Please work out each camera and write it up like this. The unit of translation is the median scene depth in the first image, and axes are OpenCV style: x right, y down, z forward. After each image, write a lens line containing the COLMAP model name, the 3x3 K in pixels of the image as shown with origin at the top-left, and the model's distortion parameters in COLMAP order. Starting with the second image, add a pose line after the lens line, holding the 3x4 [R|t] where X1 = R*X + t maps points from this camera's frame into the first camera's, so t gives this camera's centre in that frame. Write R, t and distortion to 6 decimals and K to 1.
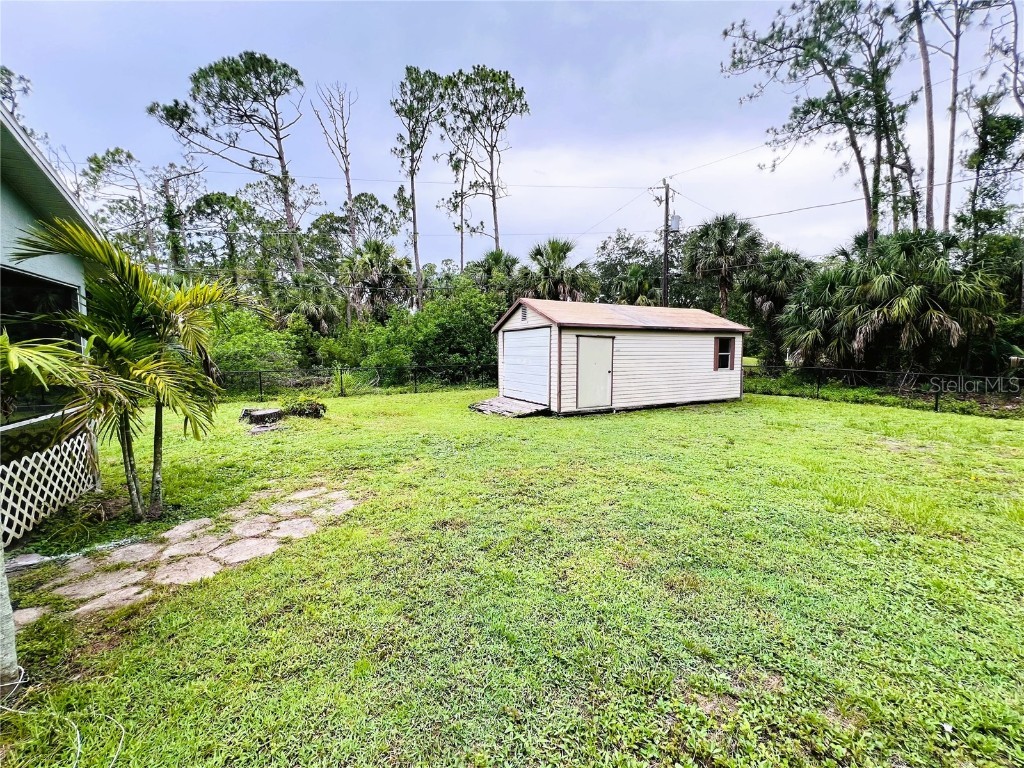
lens RADIAL K [[410.7, 0, 511.5], [0, 410.7, 386.2], [0, 0, 1]] dist [-0.003137, 0.000594]
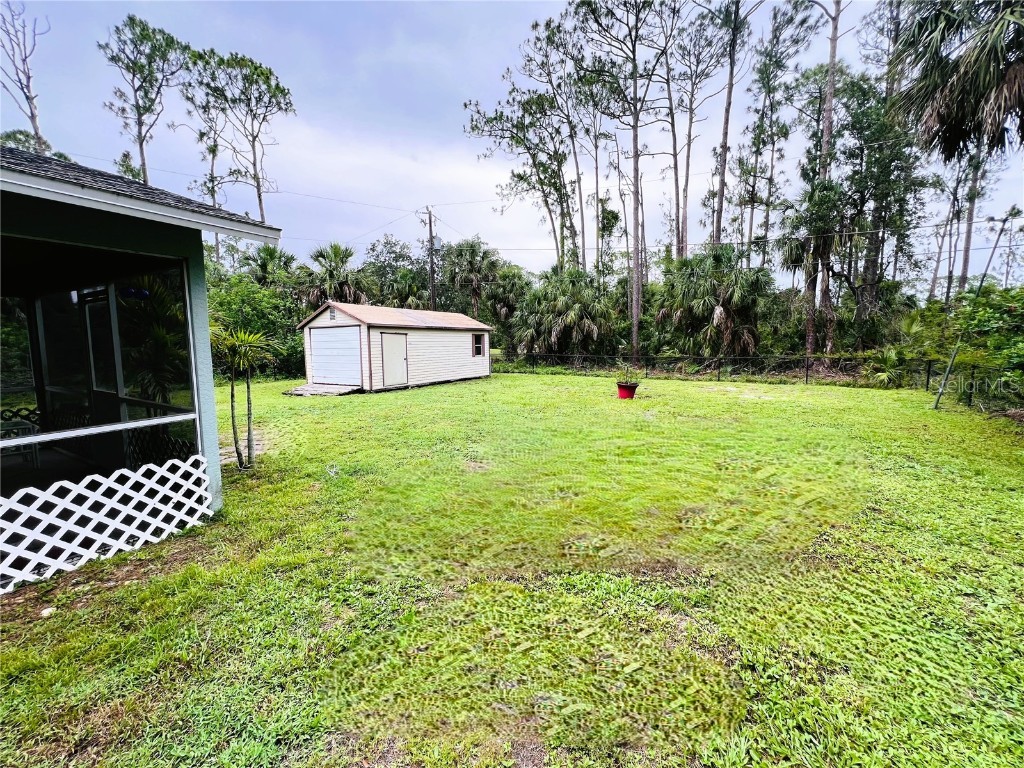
lens RADIAL K [[410.7, 0, 514.0], [0, 410.7, 383.7], [0, 0, 1]] dist [-0.003137, 0.000594]
pose [[0.844823, -0.059021, 0.531781, -0.105315], [0.055617, 0.998200, 0.022430, 0.020563], [-0.532147, 0.010626, 0.846585, -0.199901]]
